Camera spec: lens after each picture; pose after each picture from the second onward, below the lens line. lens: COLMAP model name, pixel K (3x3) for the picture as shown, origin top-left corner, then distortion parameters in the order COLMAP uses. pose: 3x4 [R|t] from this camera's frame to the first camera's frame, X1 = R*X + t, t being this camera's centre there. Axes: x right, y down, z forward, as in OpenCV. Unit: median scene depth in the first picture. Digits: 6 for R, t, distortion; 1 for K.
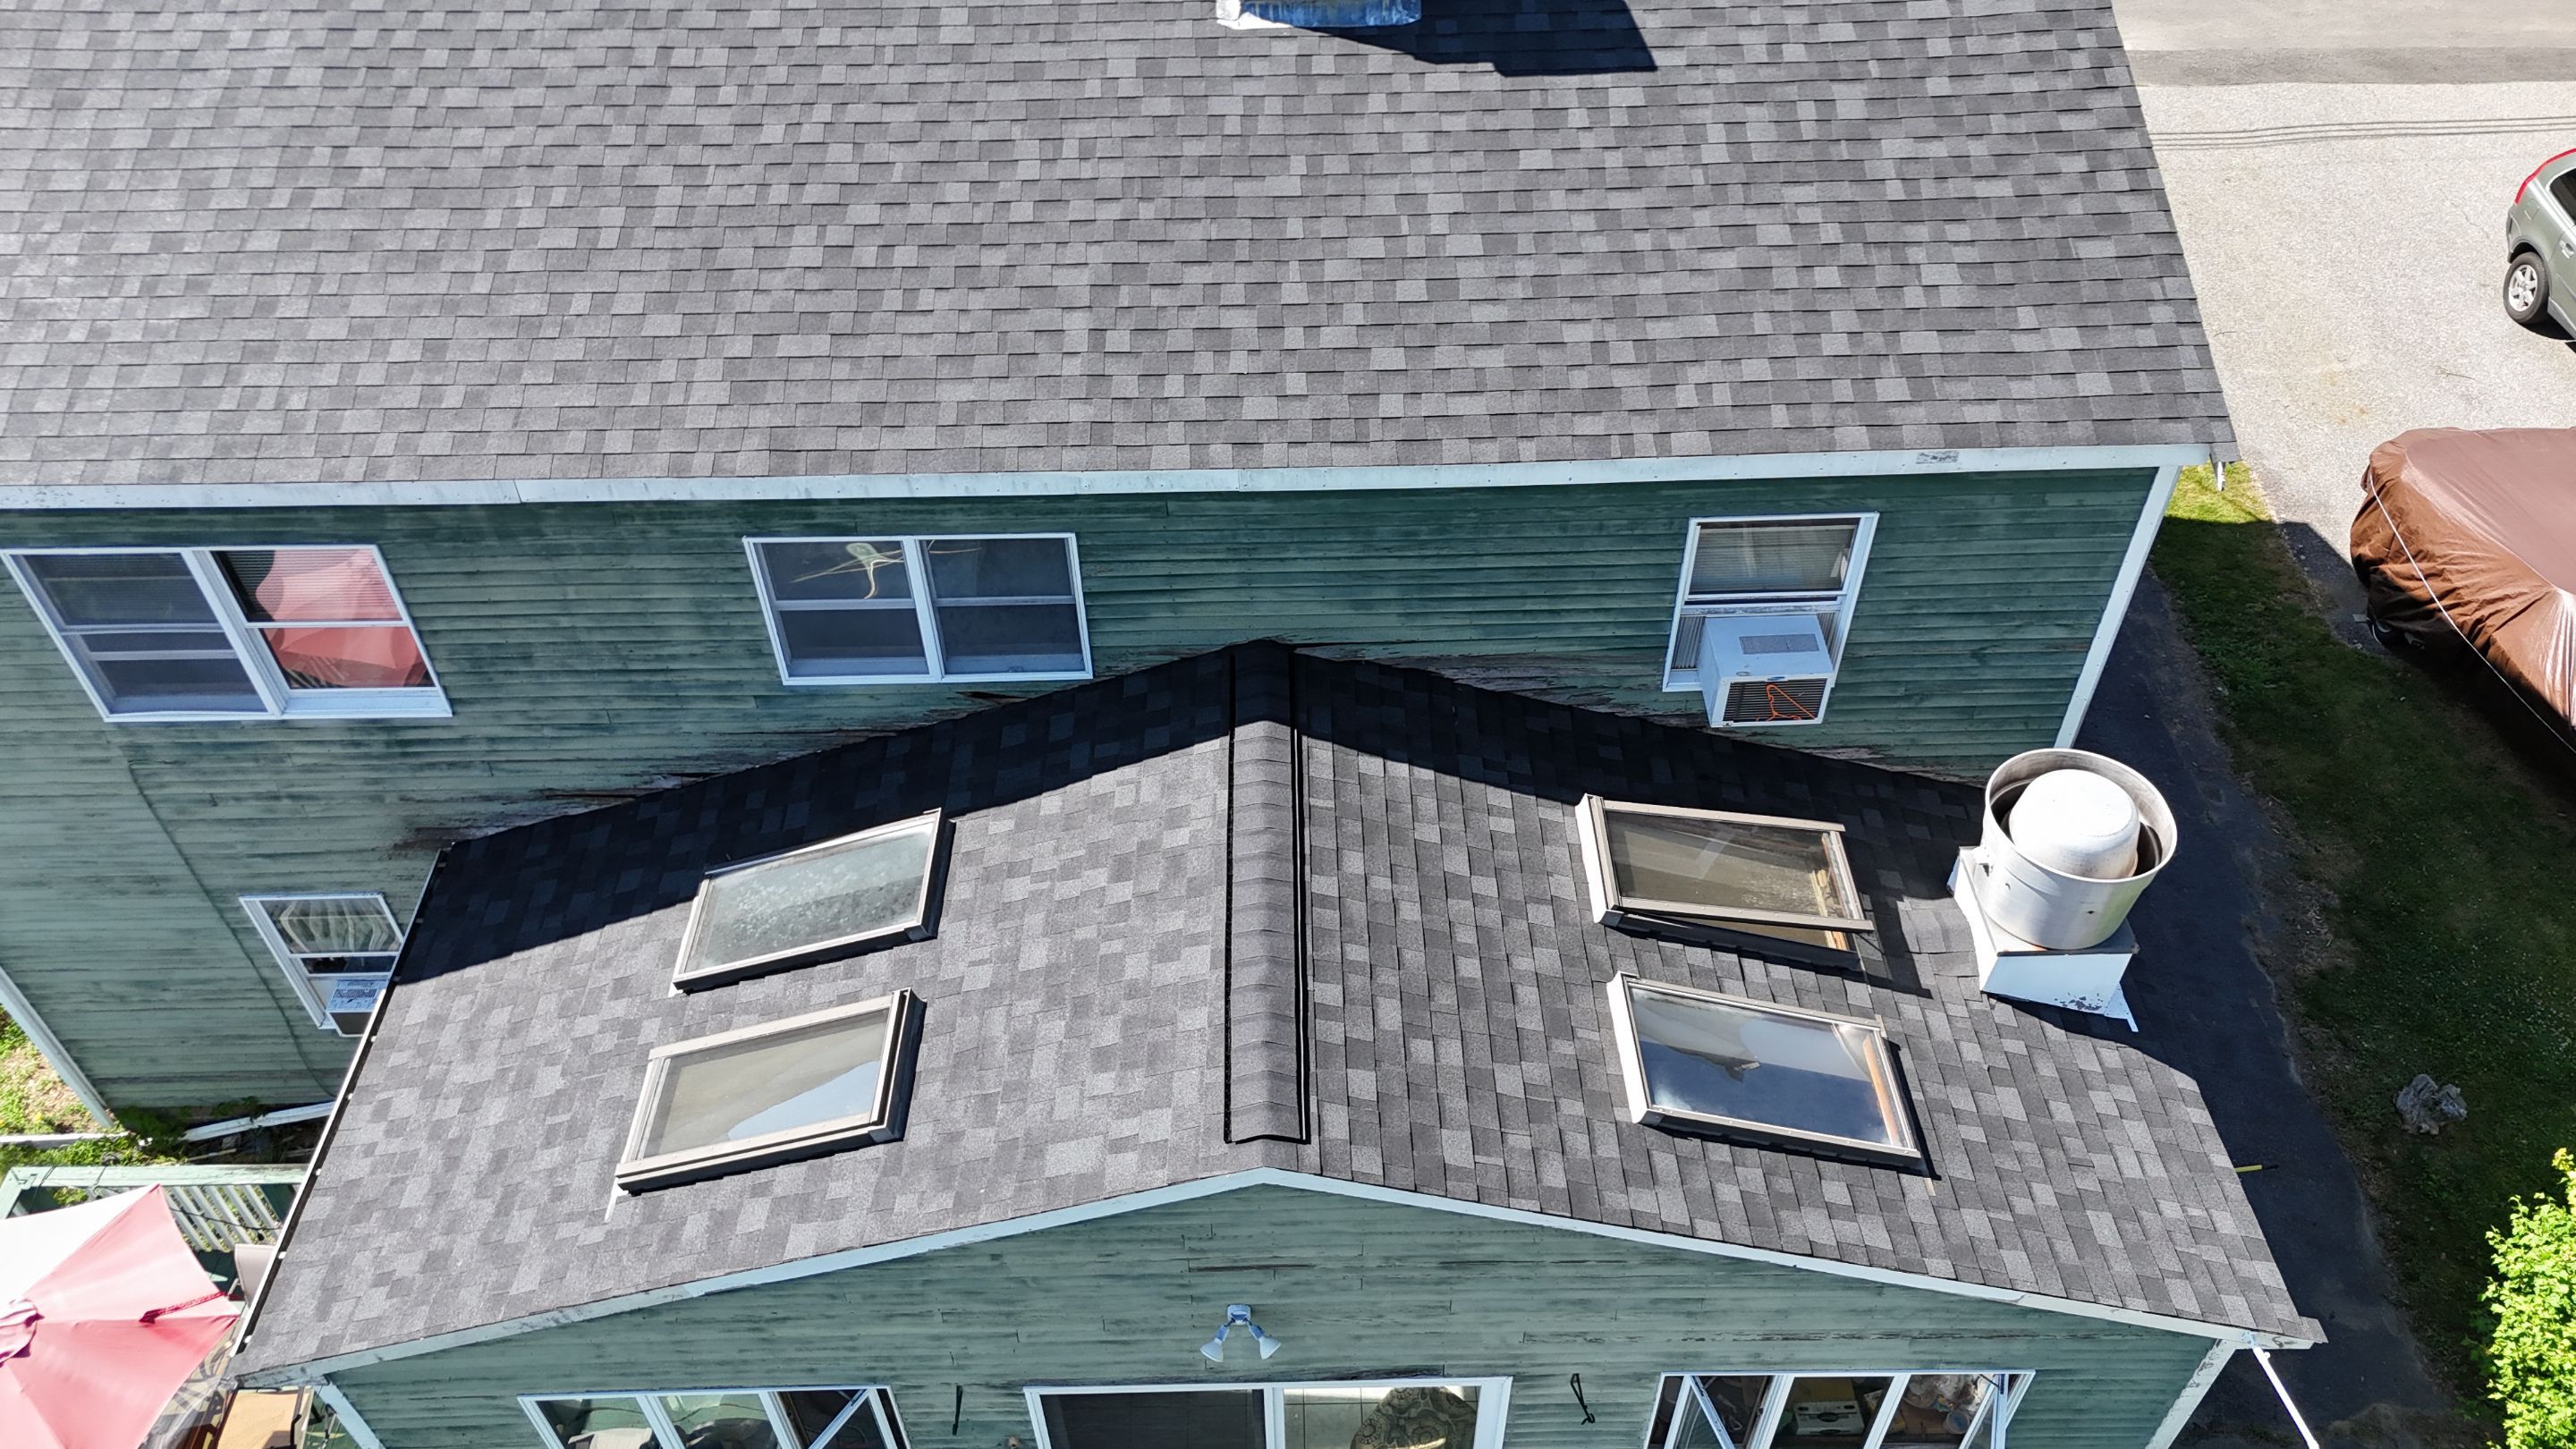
lens RADIAL K [[1892.4, 0, 1286.9], [0, 1892.4, 726.1], [0, 0, 1]] dist [0.073266, -0.063361]
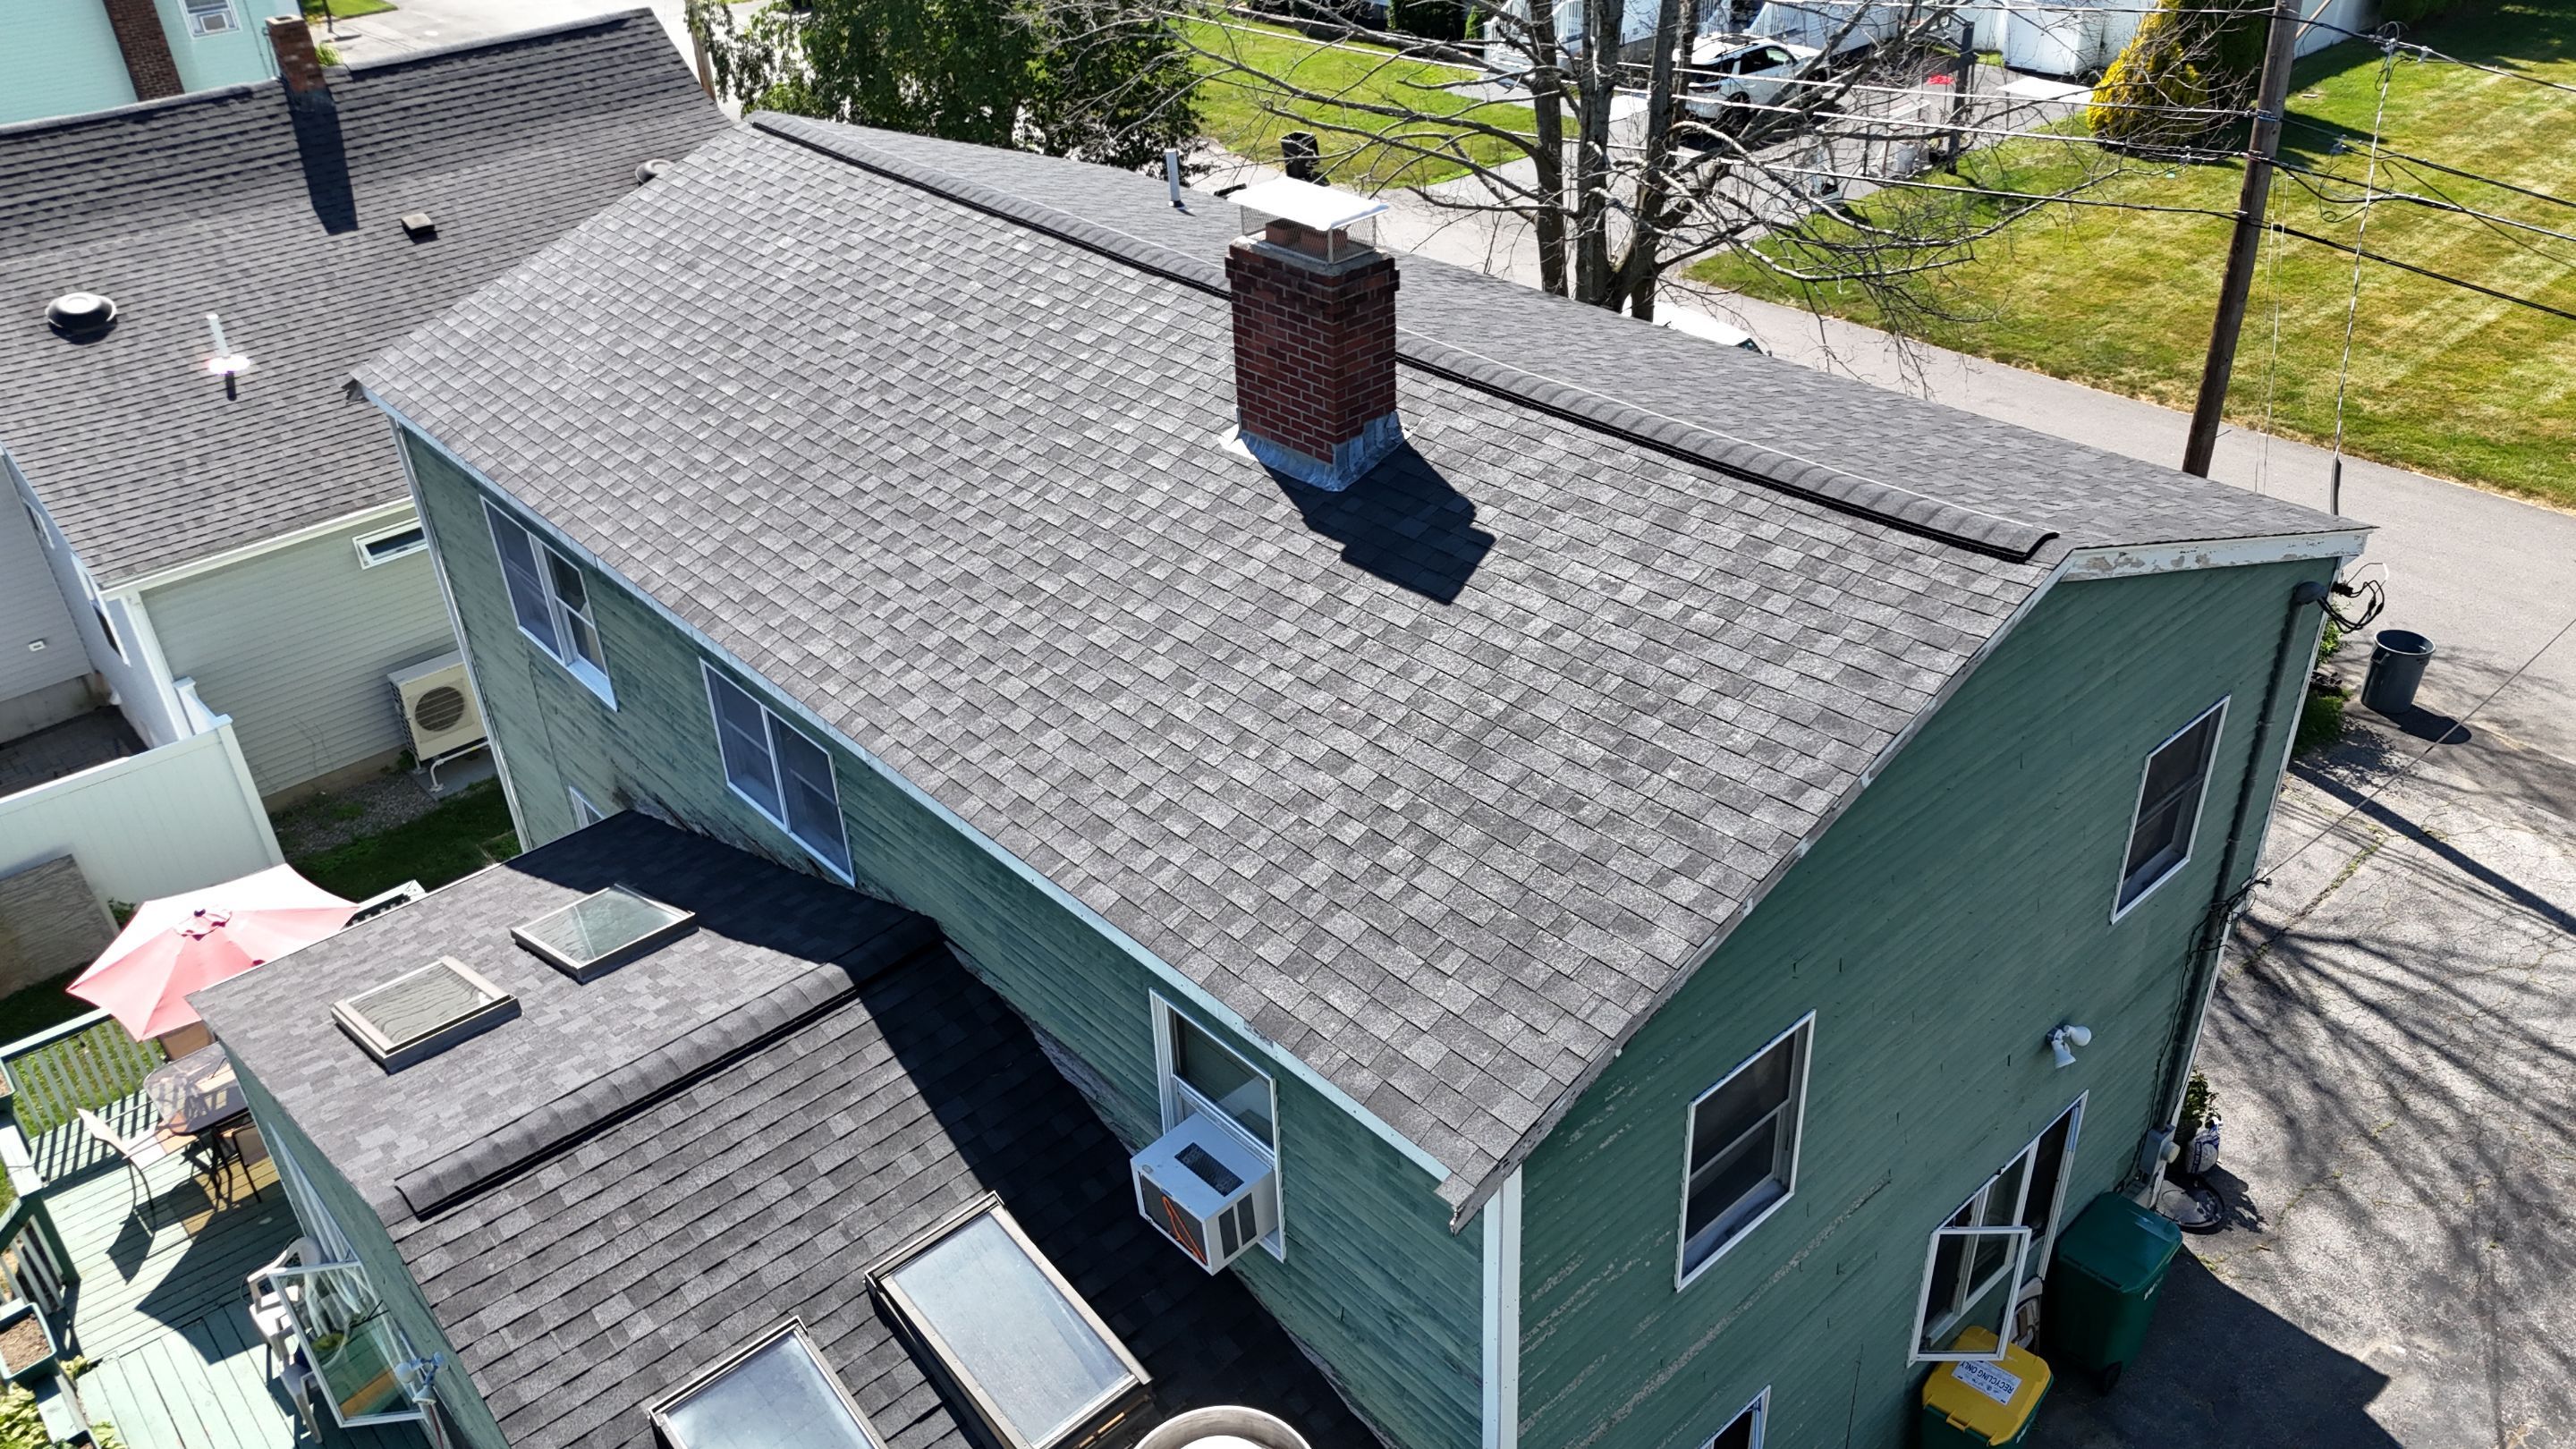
lens RADIAL K [[1892.4, 0, 1282.4], [0, 1892.4, 722.7], [0, 0, 1]] dist [0.073266, -0.063361]
pose [[0.656655, 0.386467, -0.647648, 0.826775], [-0.507091, 0.861893, 0.000170, -0.258734], [0.558268, 0.328305, 0.761940, 0.238034]]
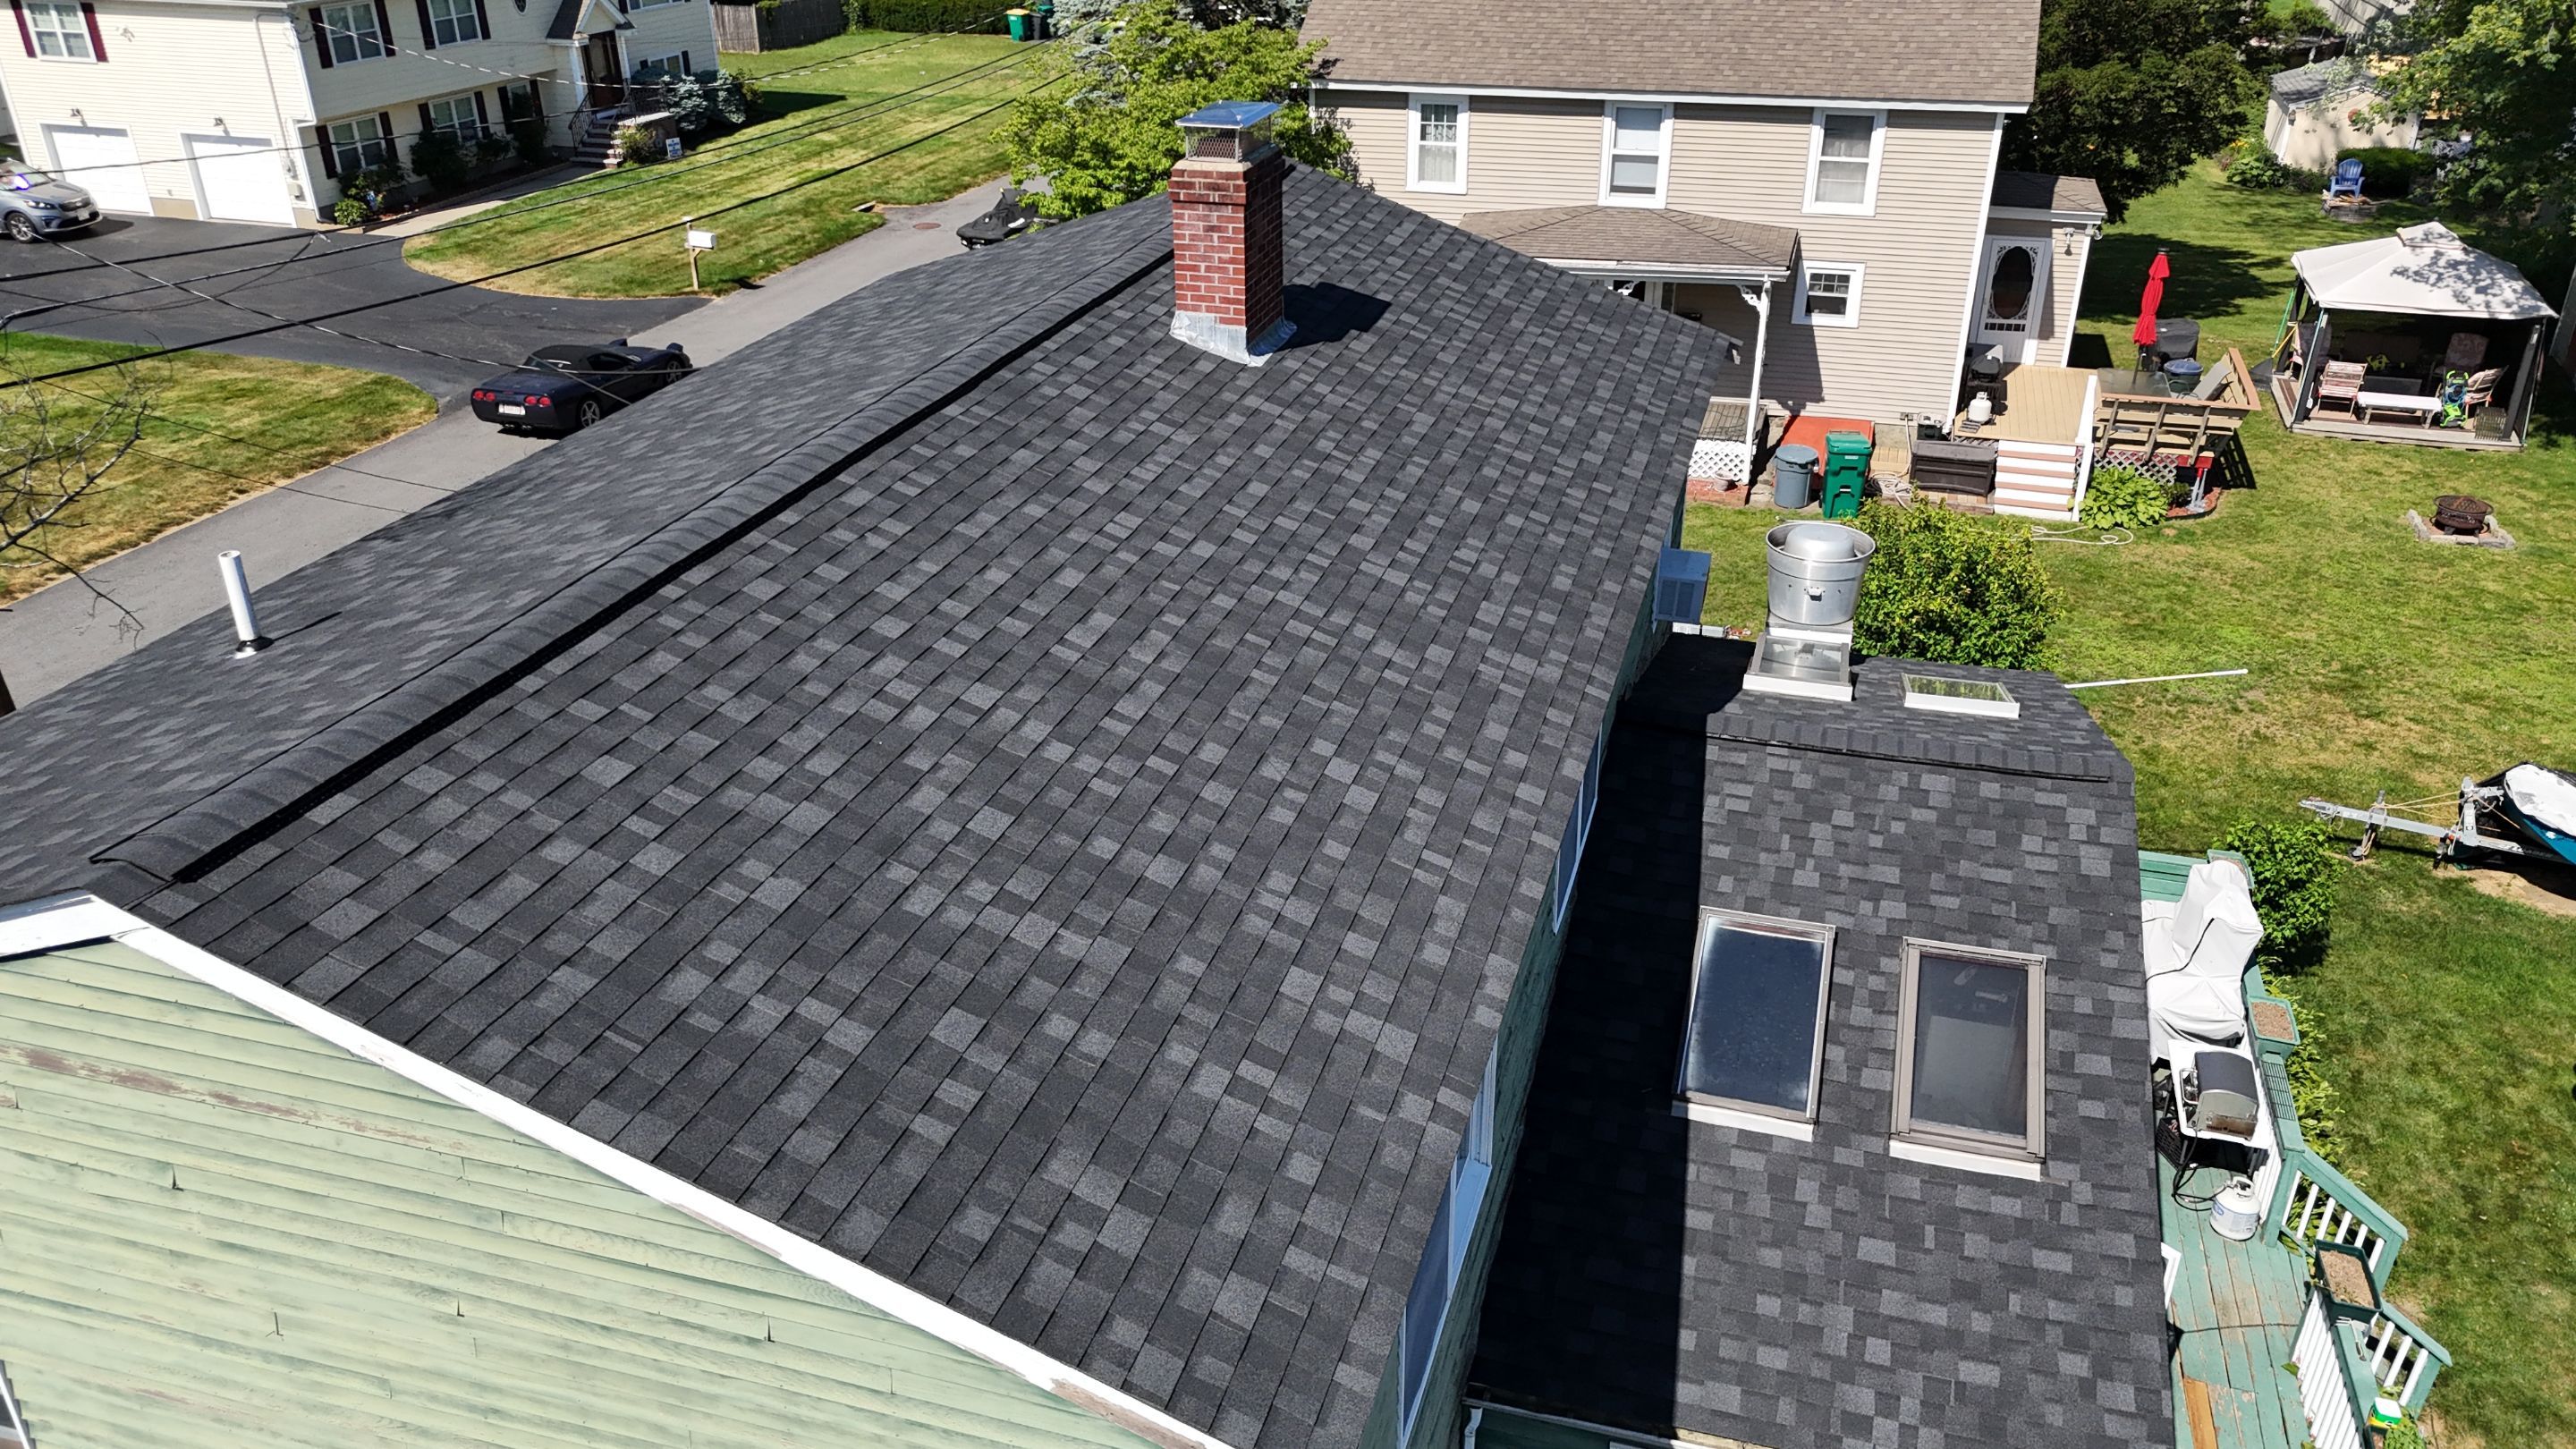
lens RADIAL K [[1892.4, 0, 1284.1], [0, 1892.4, 725.9], [0, 0, 1]] dist [0.073266, -0.063361]
pose [[0.295556, -0.417953, 0.859047, -1.229295], [0.673323, 0.729038, 0.123042, -0.357015], [-0.677704, 0.542050, 0.496889, 0.544383]]
